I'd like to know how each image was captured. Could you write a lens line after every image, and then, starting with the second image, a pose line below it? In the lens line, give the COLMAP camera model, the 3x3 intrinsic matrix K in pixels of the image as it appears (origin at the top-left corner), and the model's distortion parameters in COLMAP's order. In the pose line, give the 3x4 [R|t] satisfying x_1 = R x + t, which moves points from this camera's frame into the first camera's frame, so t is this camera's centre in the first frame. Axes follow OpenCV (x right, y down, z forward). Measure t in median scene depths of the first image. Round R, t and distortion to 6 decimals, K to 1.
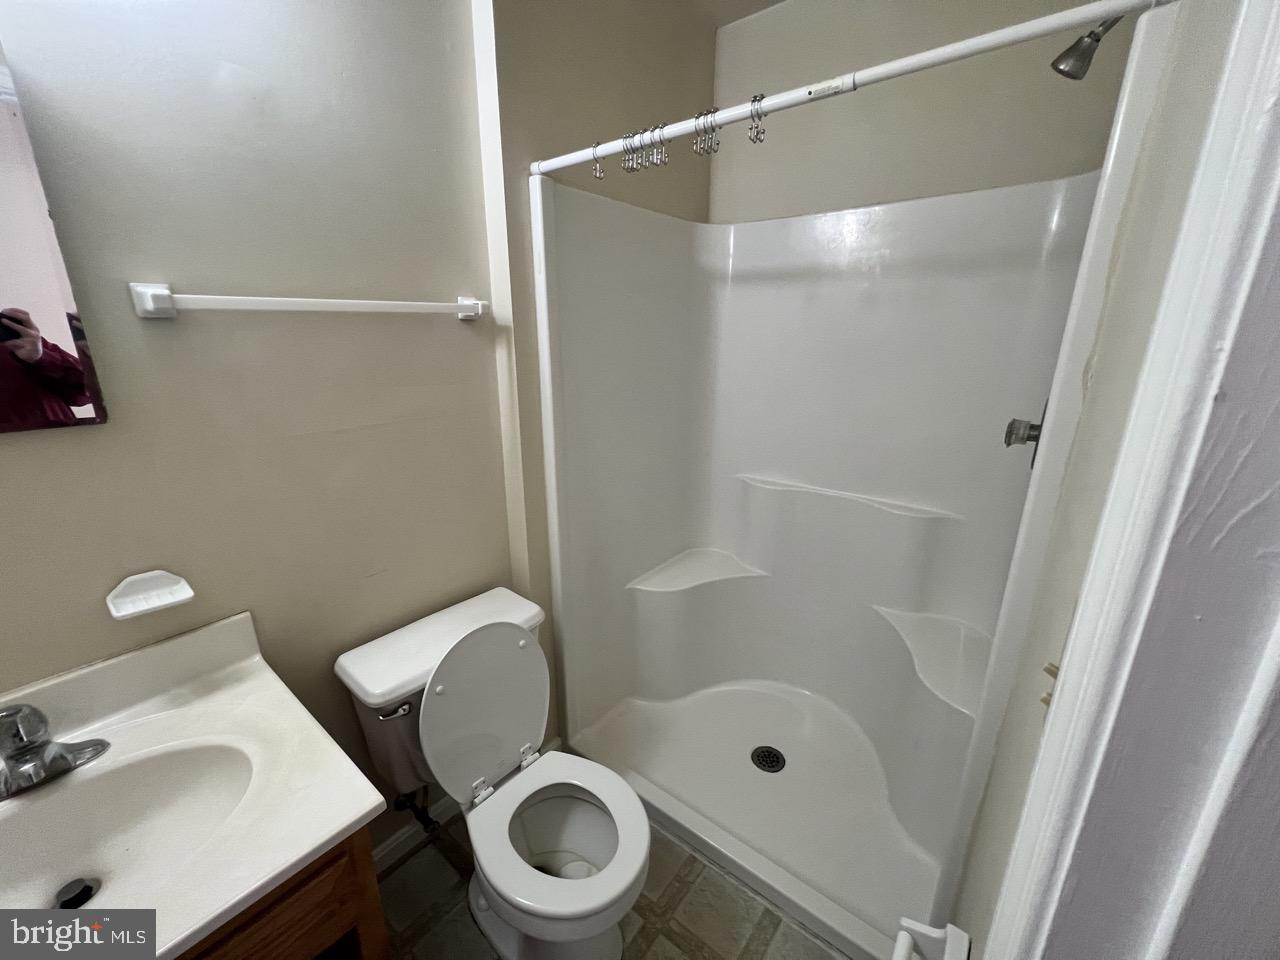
lens RADIAL K [[514.7, 0, 640.0], [0, 514.7, 480.0], [0, 0, 1]] dist [-0.000863, 0.000199]
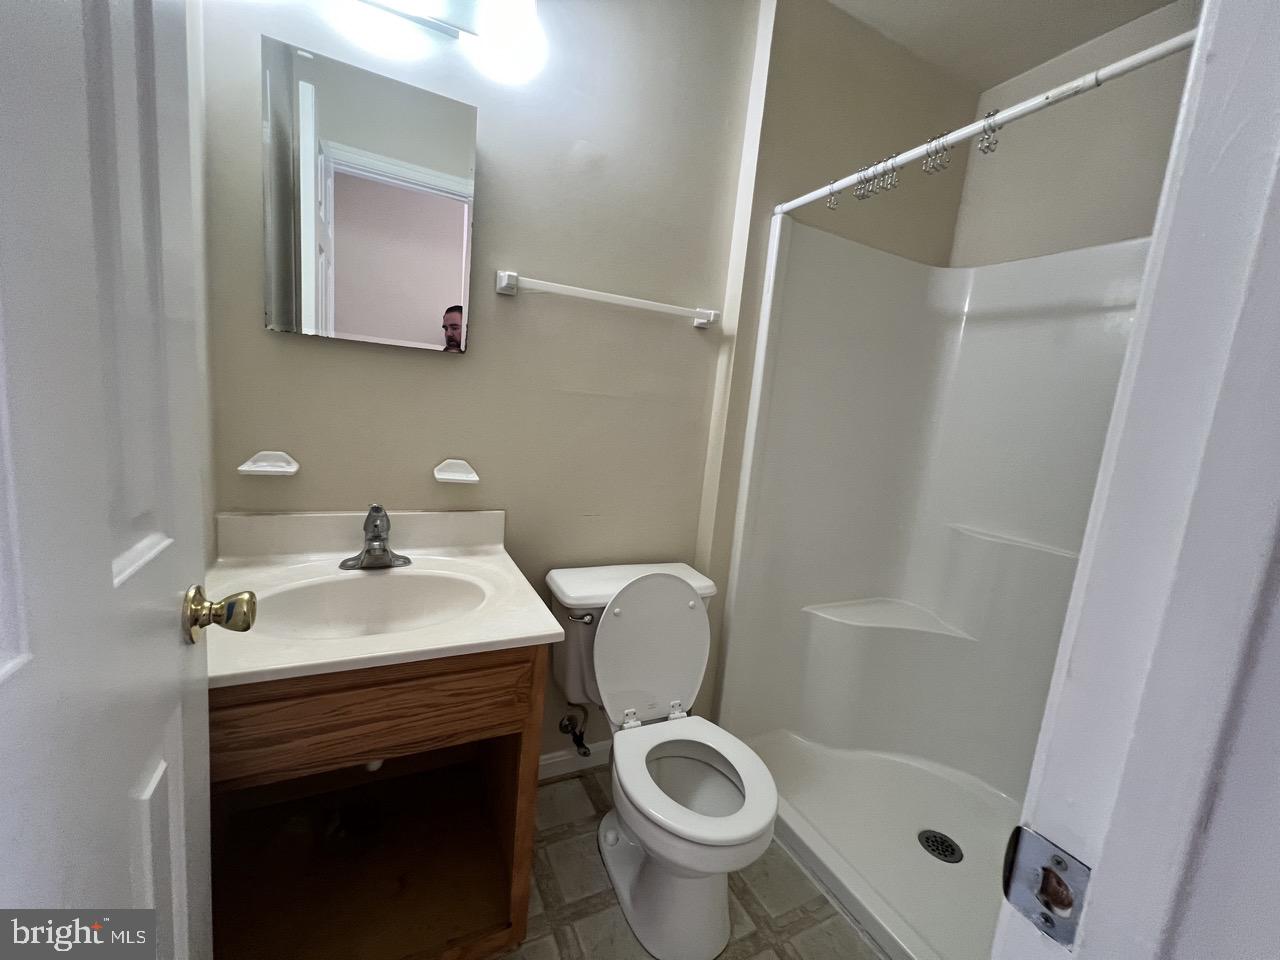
lens RADIAL K [[514.4, 0, 640.0], [0, 514.4, 480.0], [0, 0, 1]] dist [-0.001264, -0.000134]
pose [[0.905204, 0.142673, -0.400312, 0.073808], [-0.204499, 0.971968, -0.116008, 0.212790], [0.372540, 0.186875, 0.909006, -0.088956]]
